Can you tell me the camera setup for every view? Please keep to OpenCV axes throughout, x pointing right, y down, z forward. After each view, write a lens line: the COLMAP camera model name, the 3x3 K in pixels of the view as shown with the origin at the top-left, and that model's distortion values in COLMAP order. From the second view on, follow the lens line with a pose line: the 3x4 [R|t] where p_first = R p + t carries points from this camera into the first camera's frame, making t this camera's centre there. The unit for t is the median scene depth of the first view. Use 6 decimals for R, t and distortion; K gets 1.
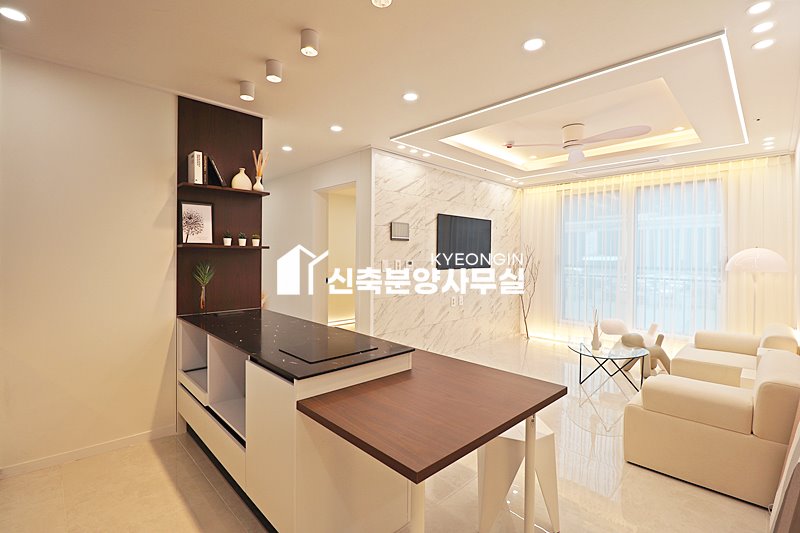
lens RADIAL K [[368.0, 0, 399.4], [0, 368.0, 258.2], [0, 0, 1]] dist [-0.003411, -0.011211]
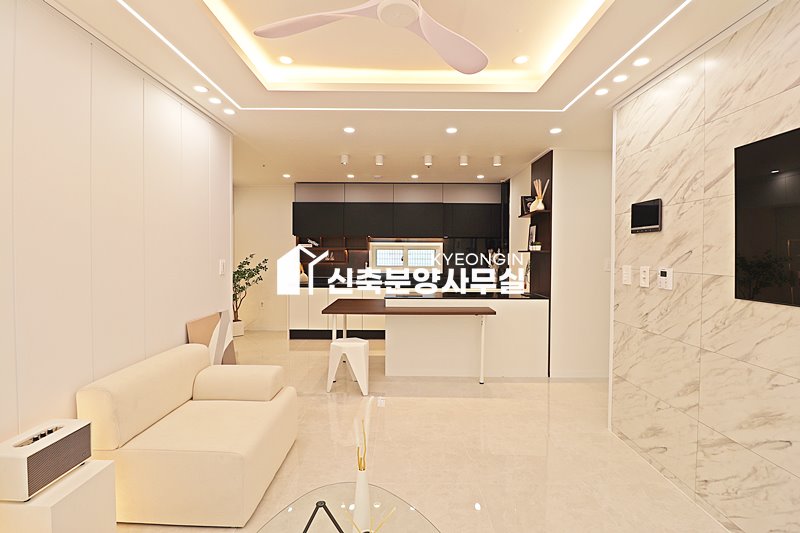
lens RADIAL K [[368.0, 0, 402.6], [0, 368.0, 259.2], [0, 0, 1]] dist [-0.003411, -0.011211]
pose [[-0.693822, -0.000043, -0.720147, 0.675976], [-0.015629, 0.999765, 0.014998, -0.009346], [0.719977, 0.021661, -0.693660, 1.129990]]
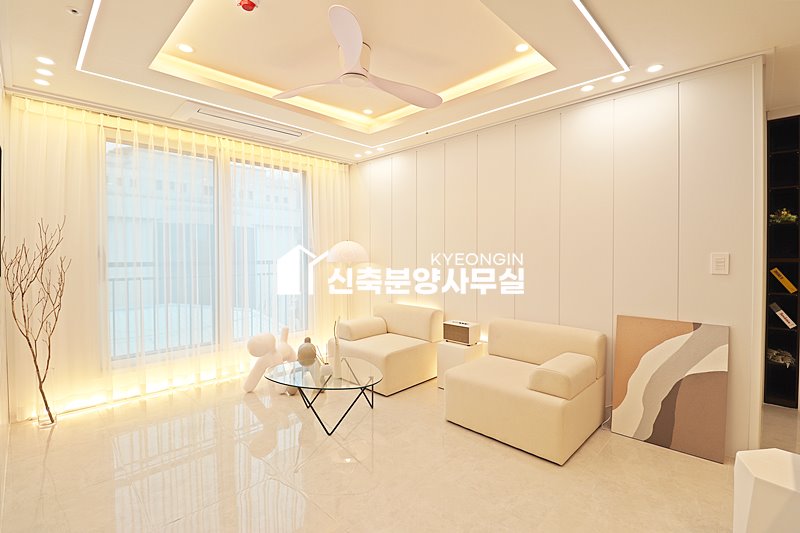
lens RADIAL K [[368.0, 0, 399.8], [0, 368.0, 260.9], [0, 0, 1]] dist [-0.003411, -0.011211]
pose [[-0.019866, -0.029861, 0.999357, -0.164146], [0.006481, 0.999529, 0.029995, 0.001219], [-0.999782, 0.007072, -0.019663, 0.802305]]
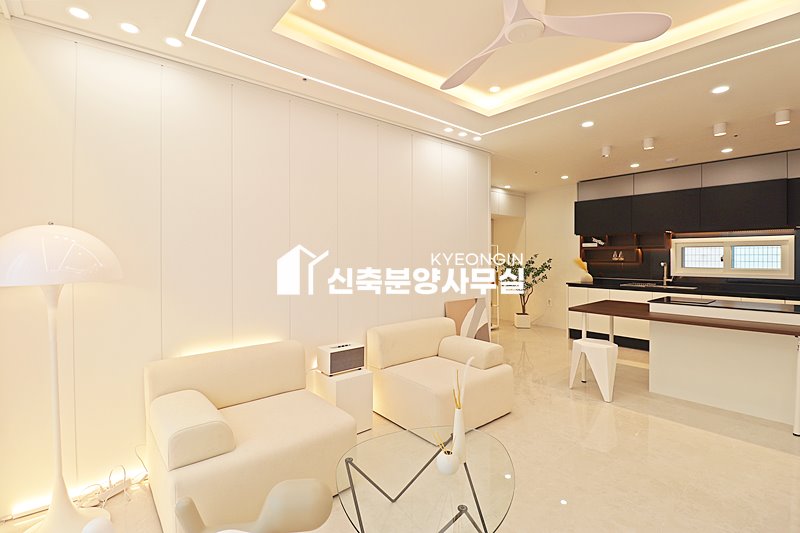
lens RADIAL K [[368.0, 0, 403.0], [0, 368.0, 259.1], [0, 0, 1]] dist [-0.003411, -0.011211]
pose [[-0.997795, -0.006841, 0.066022, 0.517741], [-0.005812, 0.999859, 0.015767, 0.001038], [-0.066121, 0.015348, -0.997694, 1.297555]]
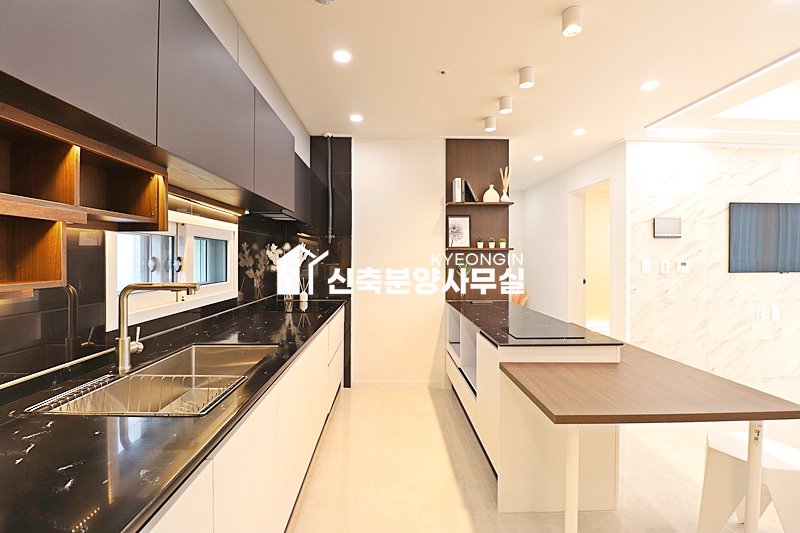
lens RADIAL K [[368.0, 0, 398.5], [0, 368.0, 257.8], [0, 0, 1]] dist [-0.003411, -0.011211]
pose [[0.738752, -0.006902, -0.673942, 0.116906], [0.000494, 0.999953, -0.009699, 0.007183], [0.673977, 0.006832, 0.738721, -0.079159]]
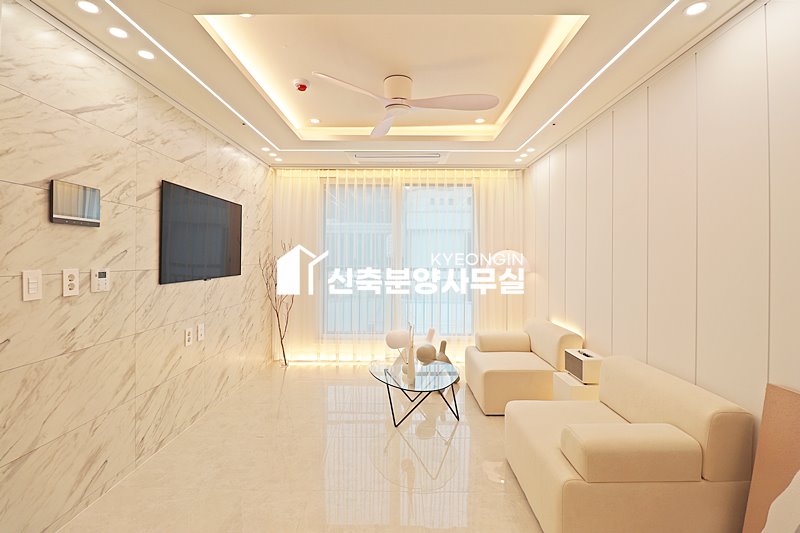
lens RADIAL K [[368.0, 0, 401.1], [0, 368.0, 256.9], [0, 0, 1]] dist [-0.003411, -0.011211]
pose [[0.701840, -0.002950, 0.712328, -0.036538], [0.004557, 0.999990, -0.000348, -0.007584], [-0.712320, 0.003490, 0.701846, 0.416451]]
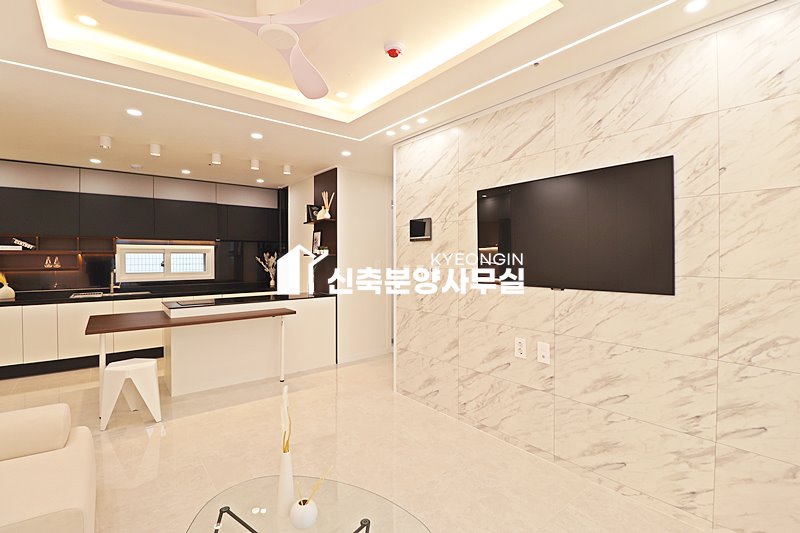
lens RADIAL K [[368.0, 0, 397.2], [0, 368.0, 259.1], [0, 0, 1]] dist [-0.003411, -0.011211]
pose [[-0.096027, -0.001877, -0.995377, 0.804958], [-0.004786, 0.999988, -0.001424, -0.007487], [0.995367, 0.004627, -0.096034, 1.032106]]
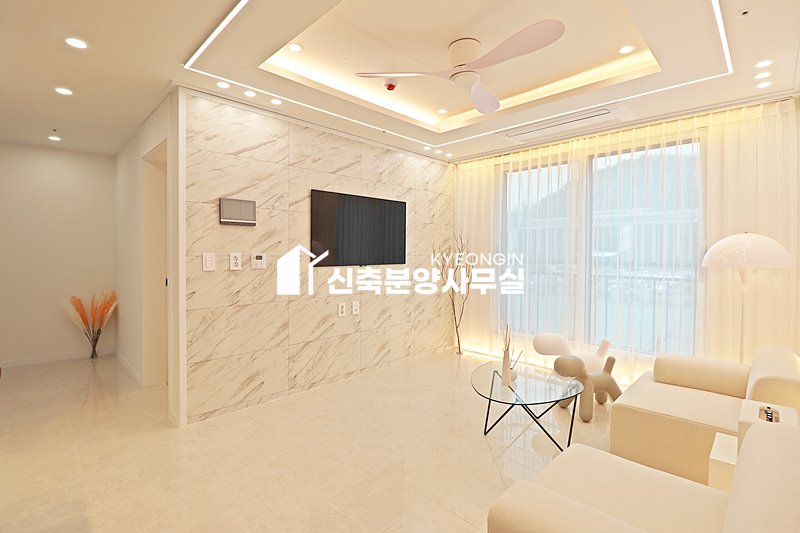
lens RADIAL K [[368.0, 0, 401.0], [0, 368.0, 258.6], [0, 0, 1]] dist [-0.003411, -0.011211]
pose [[0.999901, -0.003786, 0.013569, 0.301812], [0.003646, 0.999940, 0.010308, 0.009323], [-0.013607, -0.010257, 0.999855, 0.301298]]
